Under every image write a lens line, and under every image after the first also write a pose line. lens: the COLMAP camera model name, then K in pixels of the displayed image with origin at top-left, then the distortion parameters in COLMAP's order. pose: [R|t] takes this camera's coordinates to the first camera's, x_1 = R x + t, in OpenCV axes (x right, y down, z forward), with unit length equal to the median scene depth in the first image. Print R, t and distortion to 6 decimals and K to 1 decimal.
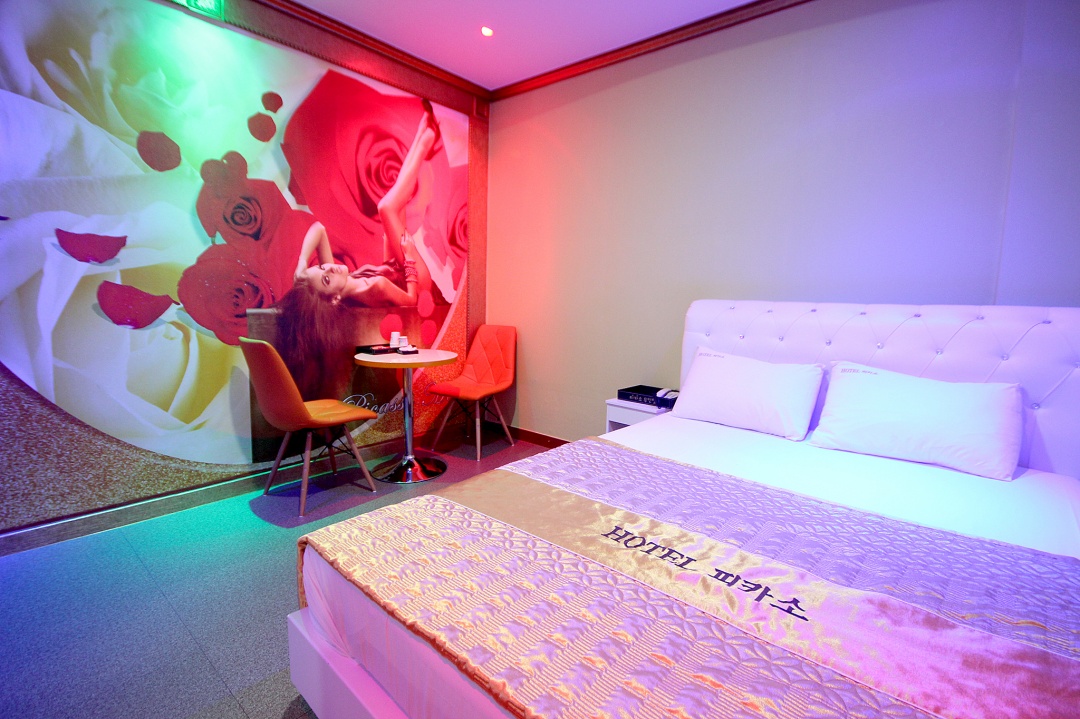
lens RADIAL K [[512.2, 0, 546.3], [0, 512.2, 359.2], [0, 0, 1]] dist [0.004493, -0.008075]
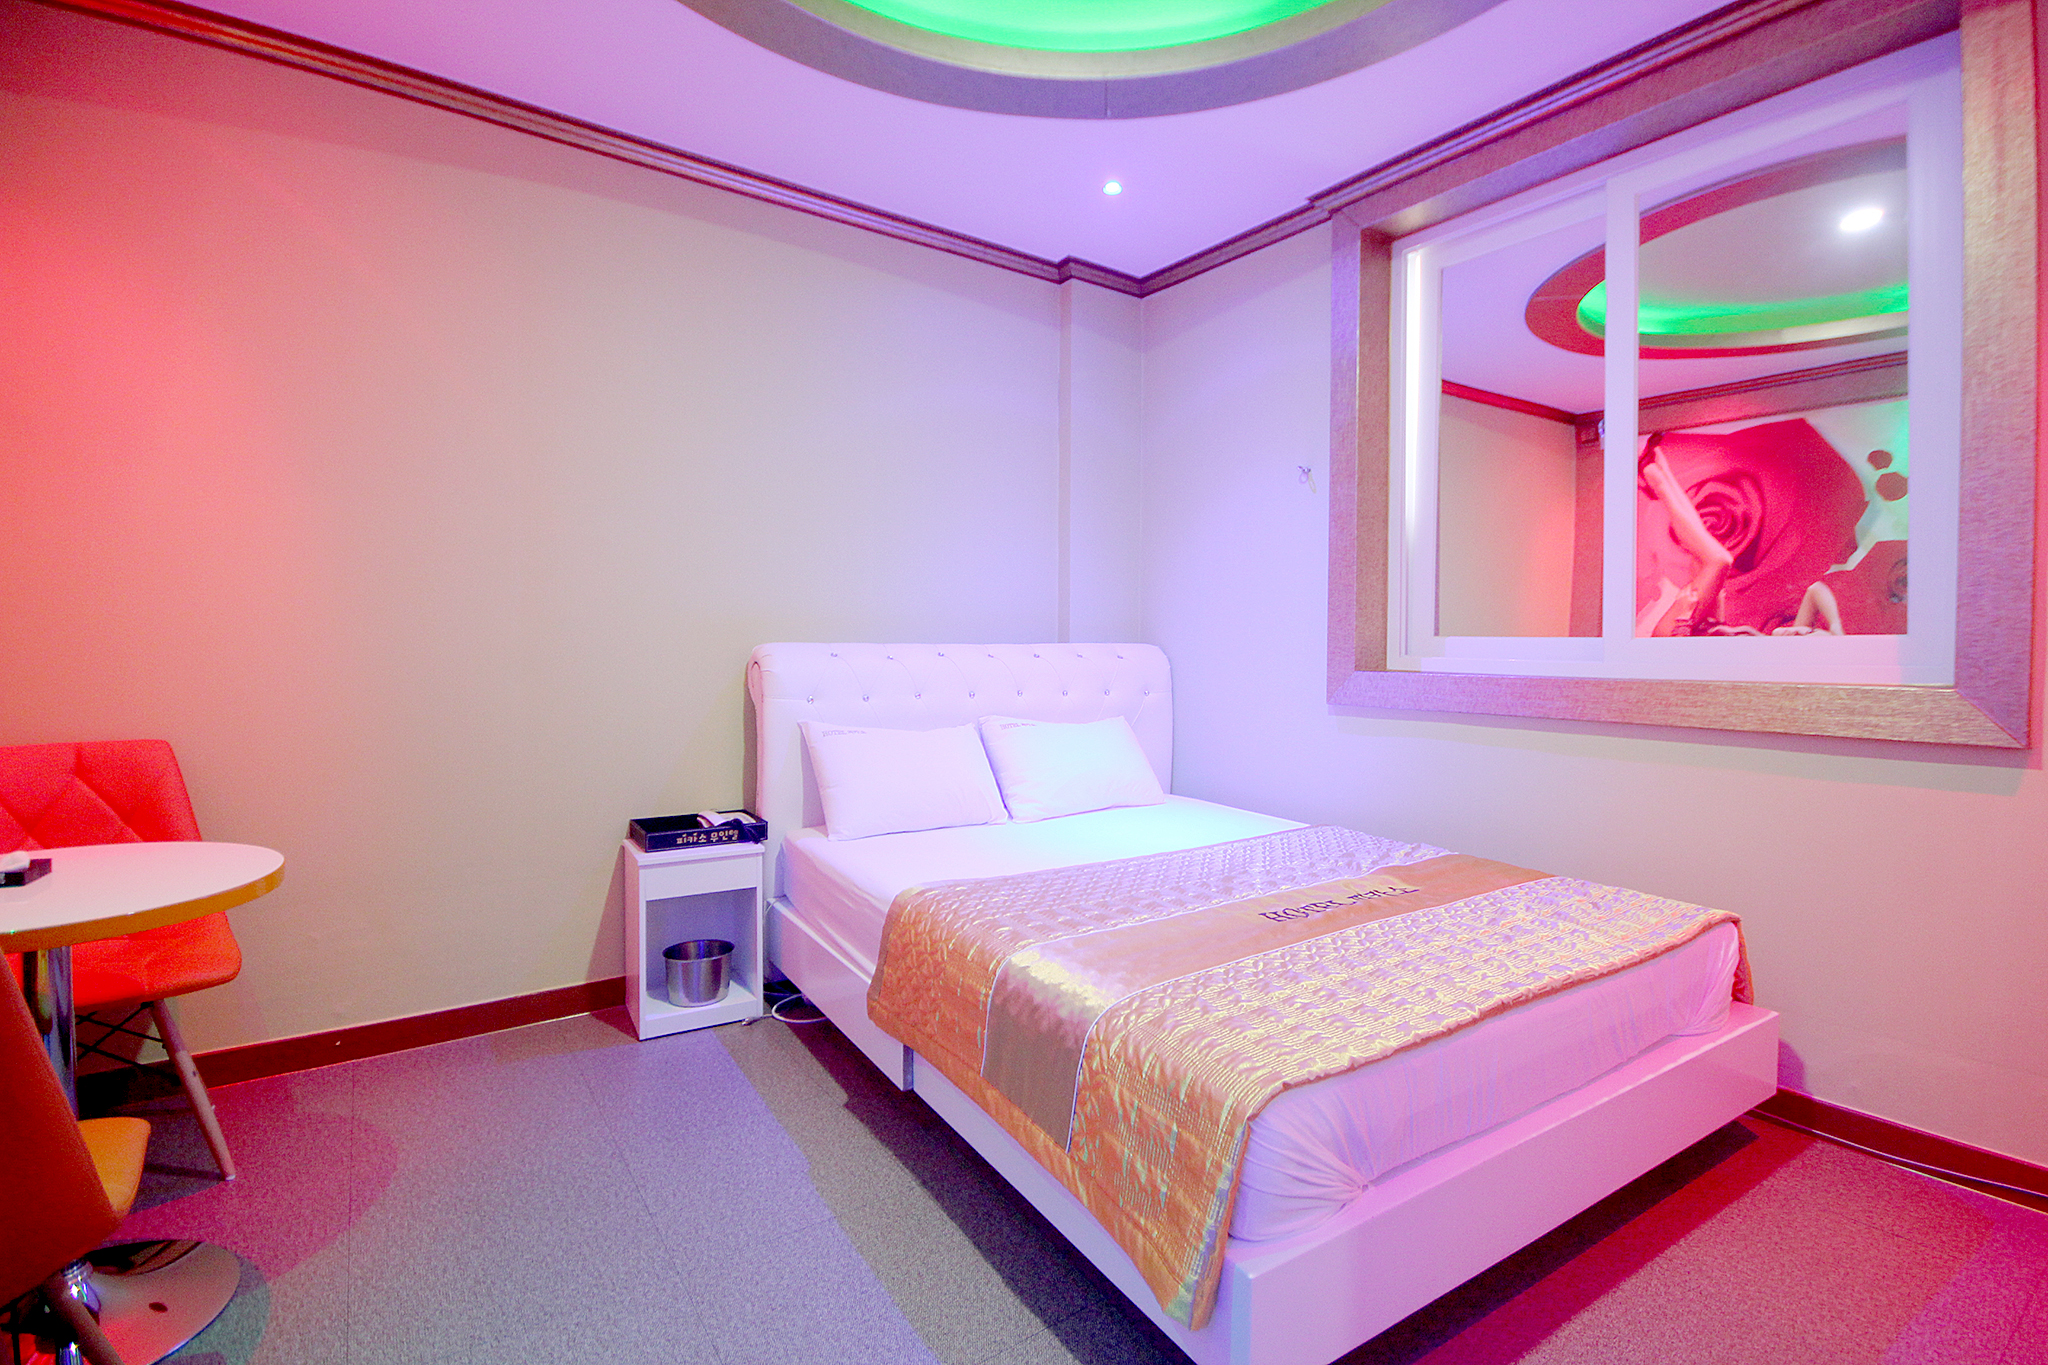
lens RADIAL K [[977.6, 0, 1046.6], [0, 977.6, 669.4], [0, 0, 1]] dist [-0.000977, -0.000067]
pose [[0.312145, -0.062919, 0.947949, -0.951119], [0.131124, 0.991108, 0.022607, -0.104438], [-0.940942, 0.117242, 0.317620, 0.492433]]
